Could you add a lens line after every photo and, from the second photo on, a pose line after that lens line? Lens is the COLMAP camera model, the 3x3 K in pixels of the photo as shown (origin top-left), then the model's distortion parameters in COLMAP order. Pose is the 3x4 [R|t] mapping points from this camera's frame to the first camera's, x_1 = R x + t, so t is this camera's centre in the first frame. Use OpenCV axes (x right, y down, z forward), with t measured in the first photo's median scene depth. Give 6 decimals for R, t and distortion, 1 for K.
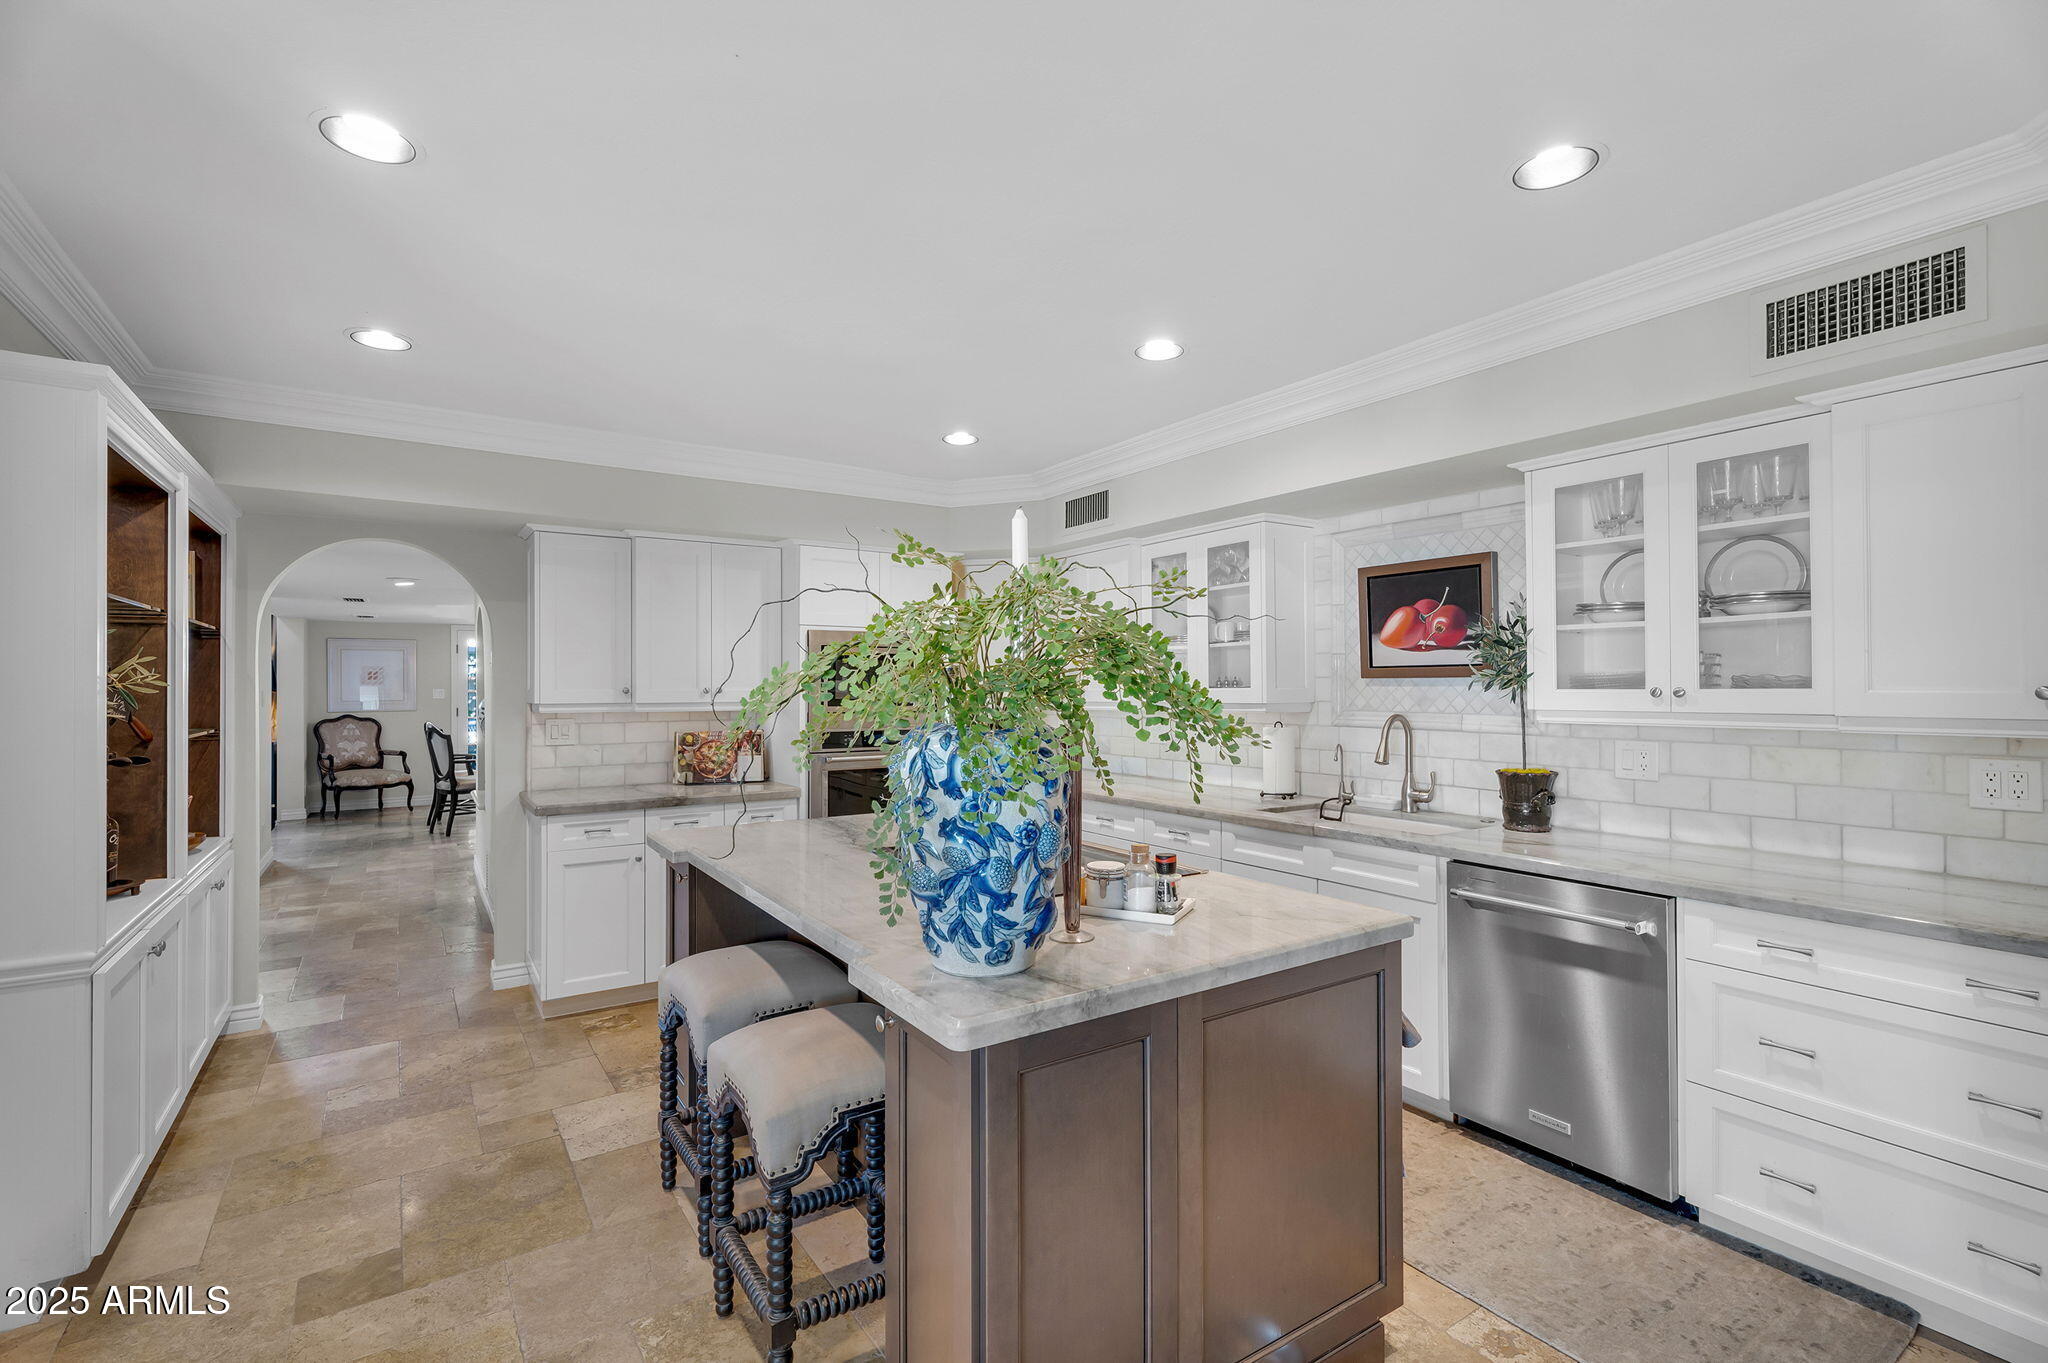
lens RADIAL K [[928.6, 0, 1011.0], [0, 928.6, 685.5], [0, 0, 1]] dist [0.007970, -0.002410]
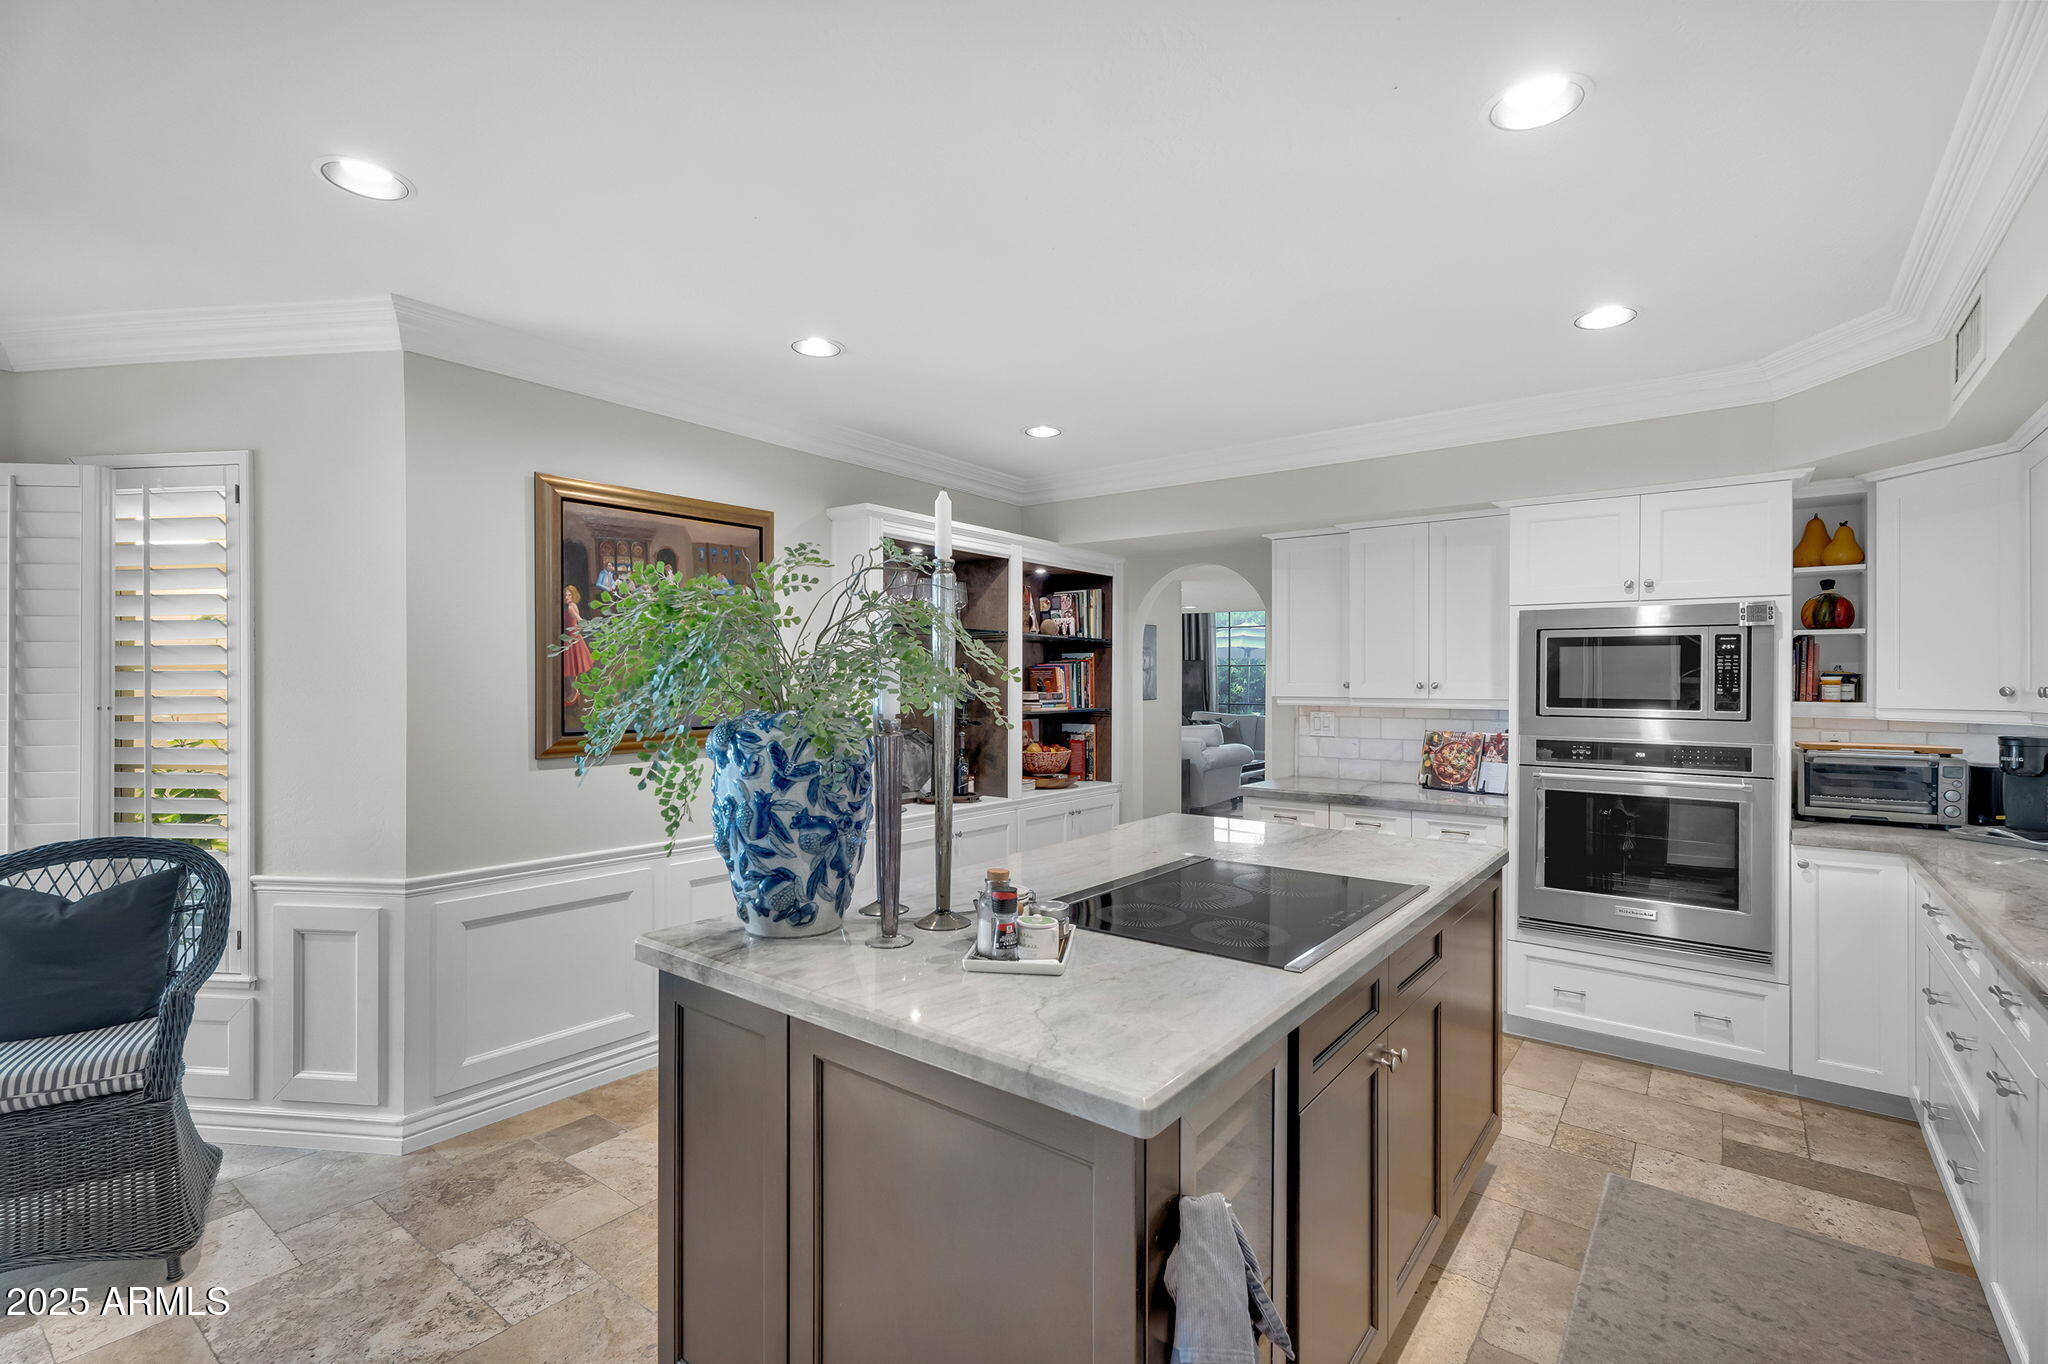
lens RADIAL K [[928.6, 0, 1017.8], [0, 928.6, 683.9], [0, 0, 1]] dist [0.007970, -0.002410]
pose [[0.311122, 0.005285, -0.950355, 0.475629], [-0.003151, 0.999985, 0.004529, 0.000955], [0.950365, 0.001585, 0.311134, 0.391622]]
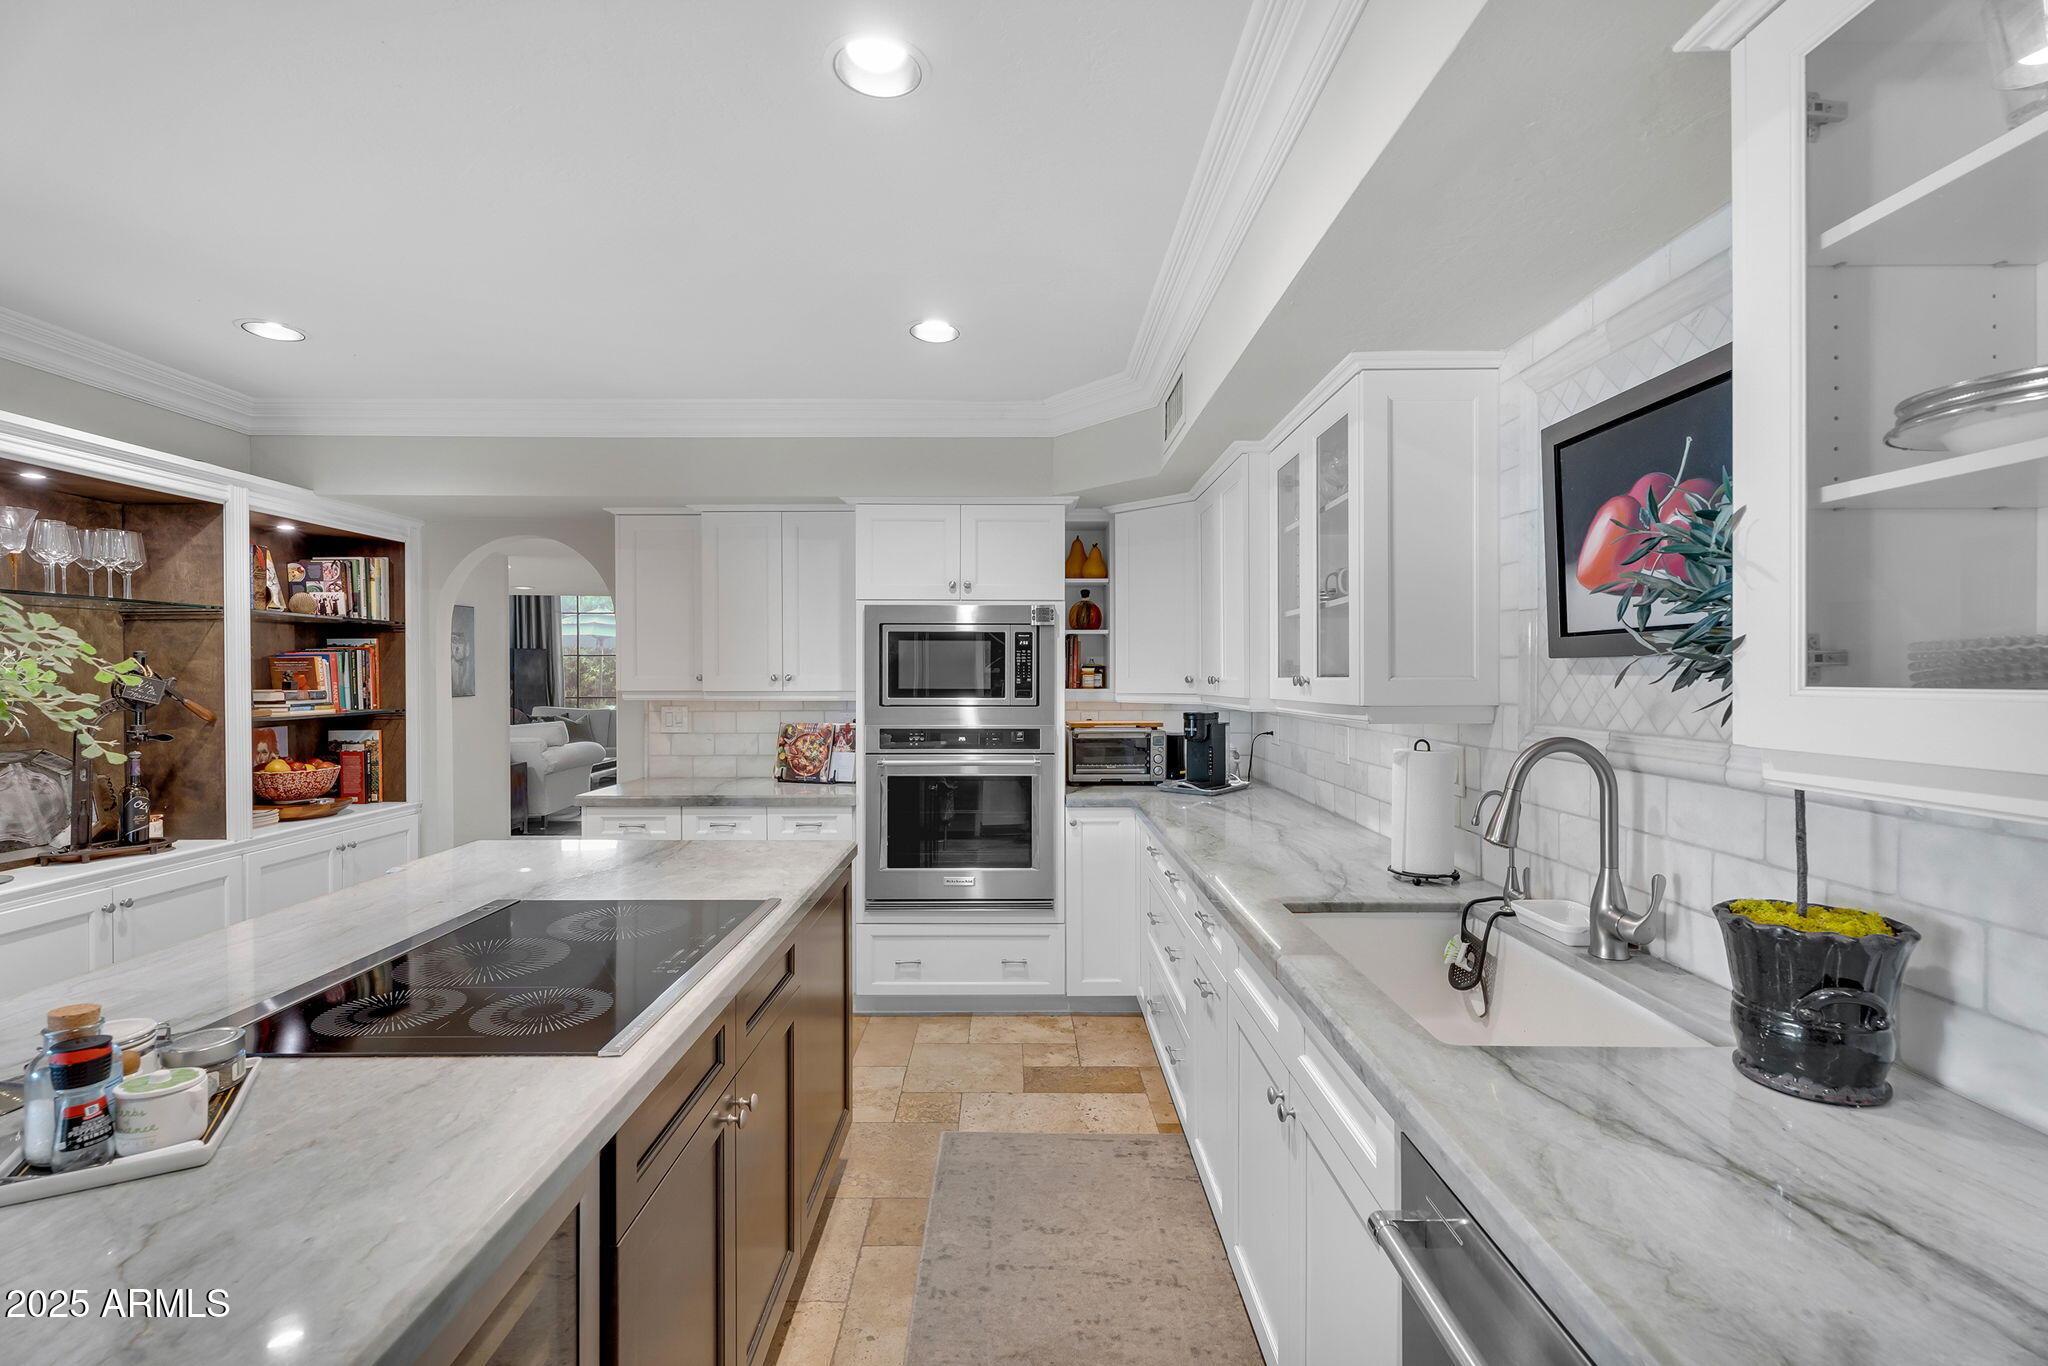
lens RADIAL K [[928.6, 0, 1022.7], [0, 928.6, 679.3], [0, 0, 1]] dist [0.007970, -0.002410]
pose [[0.831322, 0.004577, -0.555773, 0.418440], [0.000974, 0.999953, 0.009693, -0.001820], [0.555791, -0.008599, 0.831278, 0.448455]]
